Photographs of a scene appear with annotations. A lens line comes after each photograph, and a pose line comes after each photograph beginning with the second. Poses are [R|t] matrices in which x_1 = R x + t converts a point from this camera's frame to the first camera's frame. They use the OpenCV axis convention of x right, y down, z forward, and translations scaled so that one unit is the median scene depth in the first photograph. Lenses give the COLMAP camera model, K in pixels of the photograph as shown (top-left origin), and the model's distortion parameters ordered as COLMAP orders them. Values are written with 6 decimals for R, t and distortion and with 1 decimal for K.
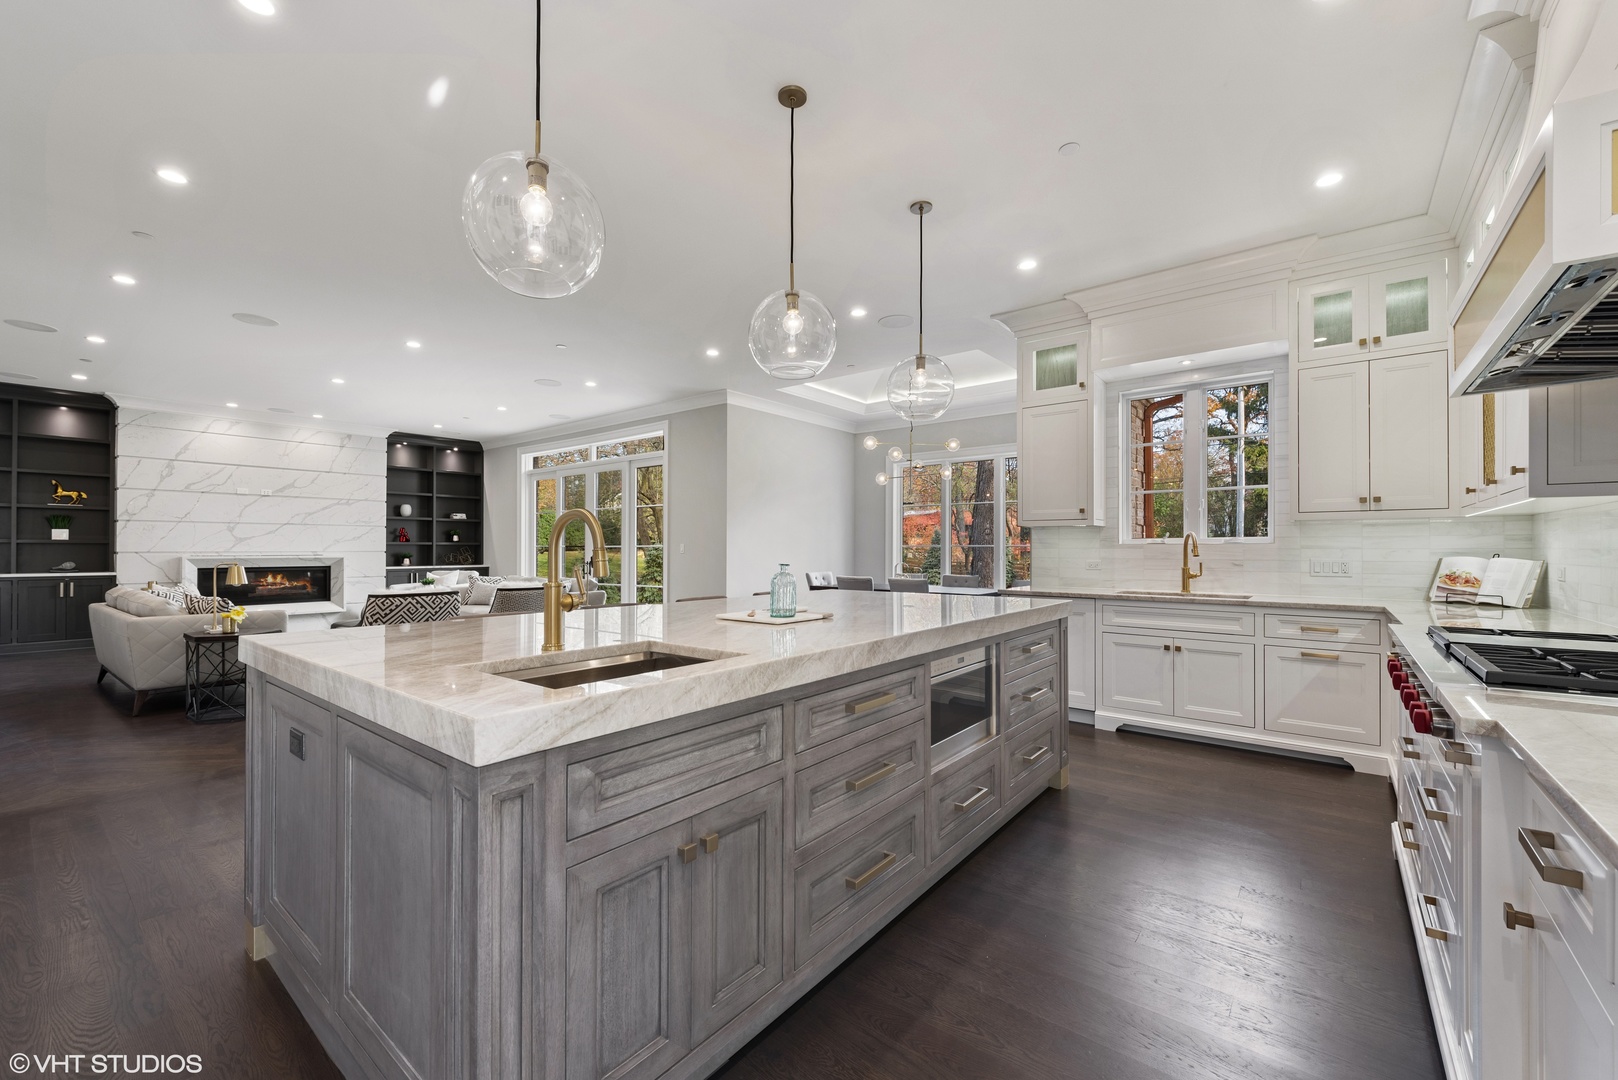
lens RADIAL K [[646.4, 0, 807.4], [0, 646.4, 545.3], [0, 0, 1]] dist [0.002086, 0.000229]
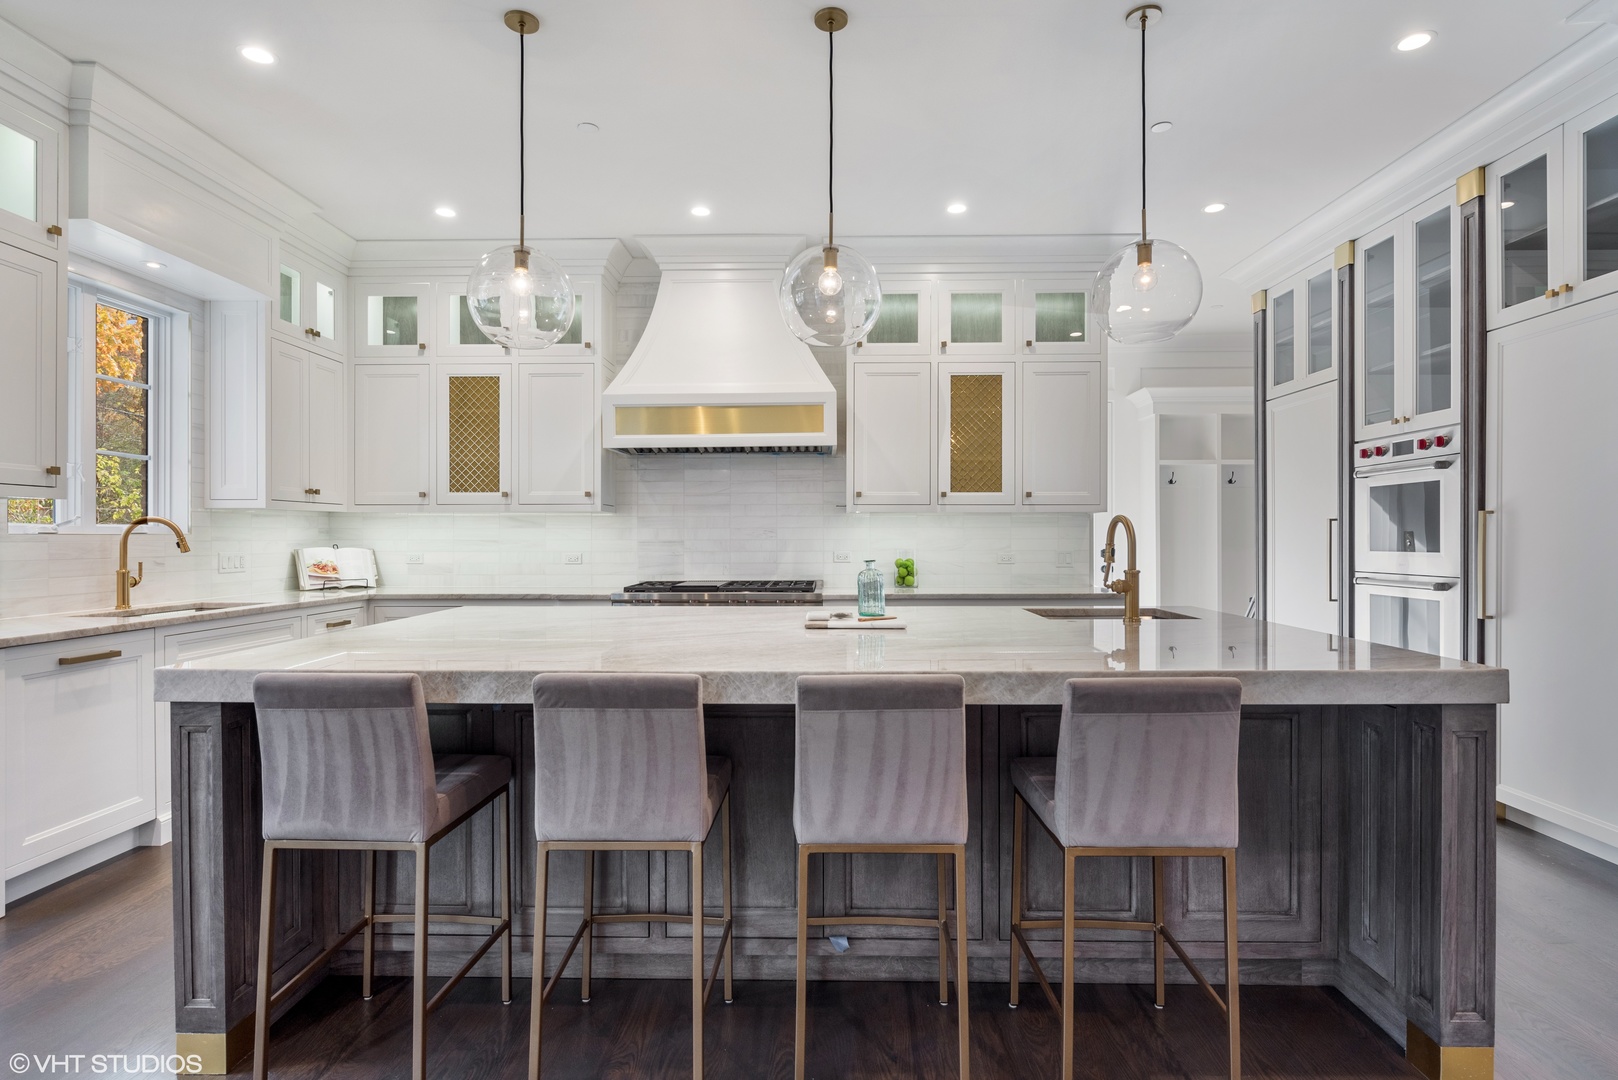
lens RADIAL K [[811.8, 0, 810.8], [0, 811.8, 537.5], [0, 0, 1]] dist [0.003453, -0.000159]
pose [[-0.608562, -0.001881, 0.793504, -0.541610], [-0.004490, 0.999989, -0.001073, -0.001231], [-0.793493, -0.004216, -0.608564, 1.050846]]
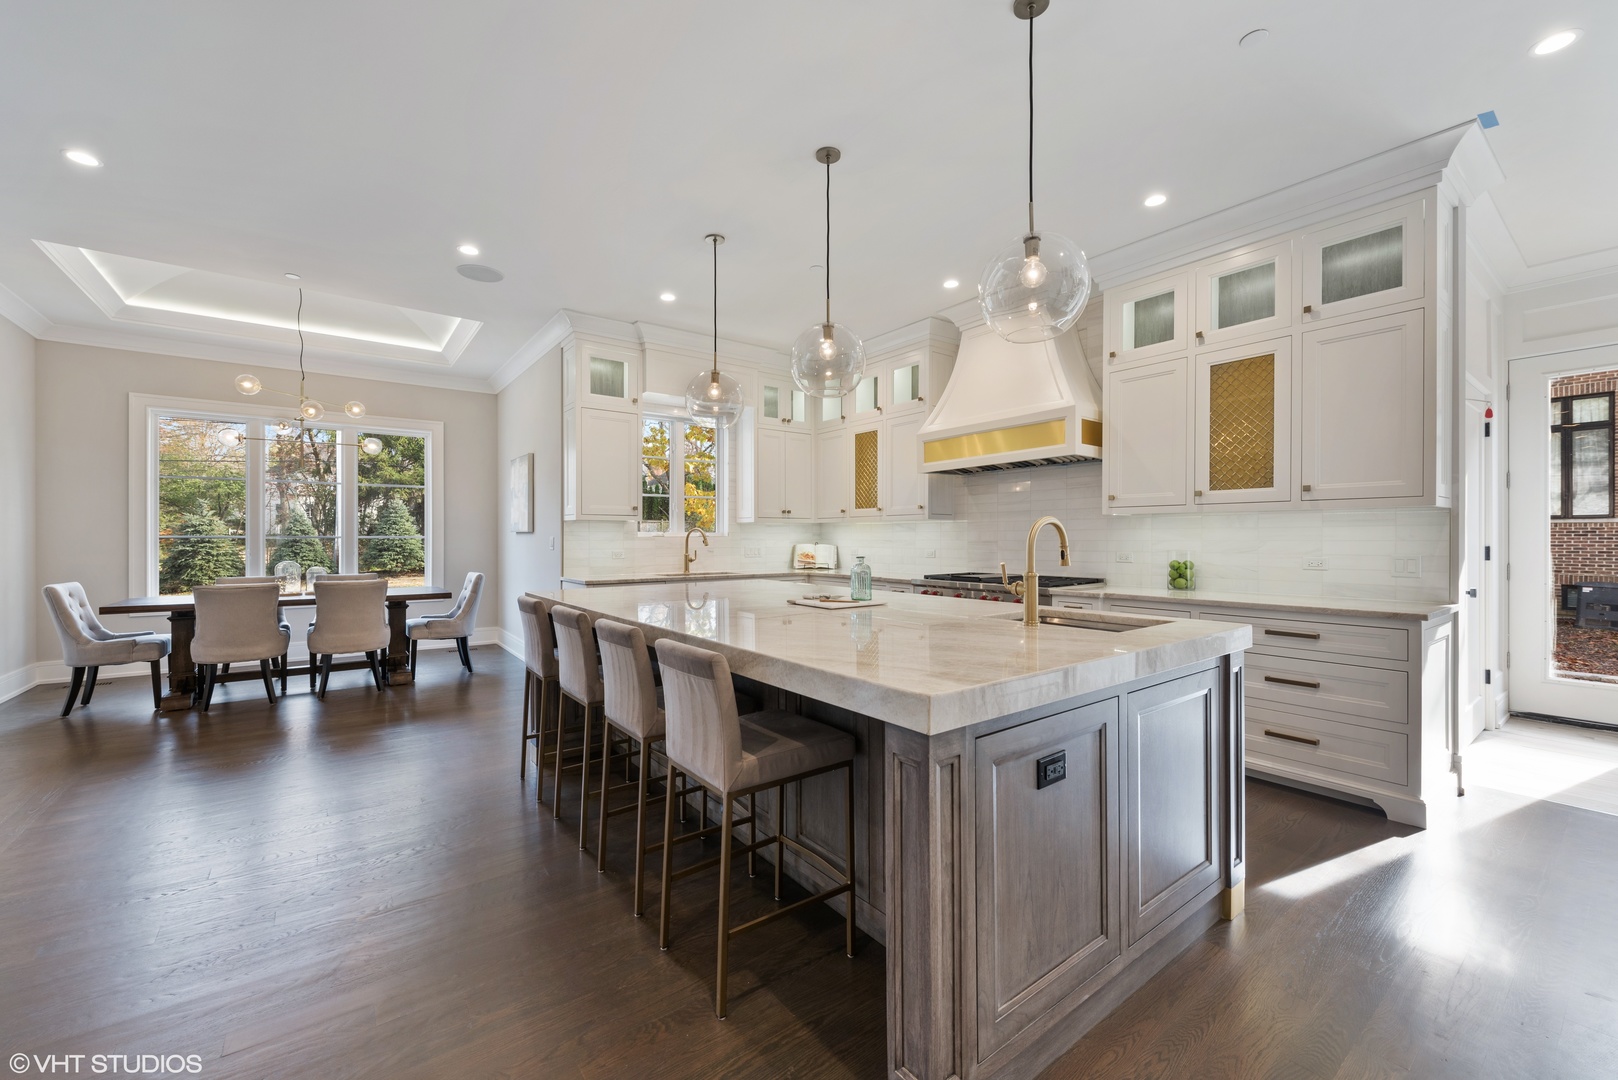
lens RADIAL K [[646.4, 0, 808.5], [0, 646.4, 537.7], [0, 0, 1]] dist [0.002086, 0.000229]
pose [[0.247216, -0.001569, 0.968959, -0.722299], [-0.004613, 0.999985, 0.002796, -0.005095], [-0.968950, -0.005161, 0.247205, 0.468981]]
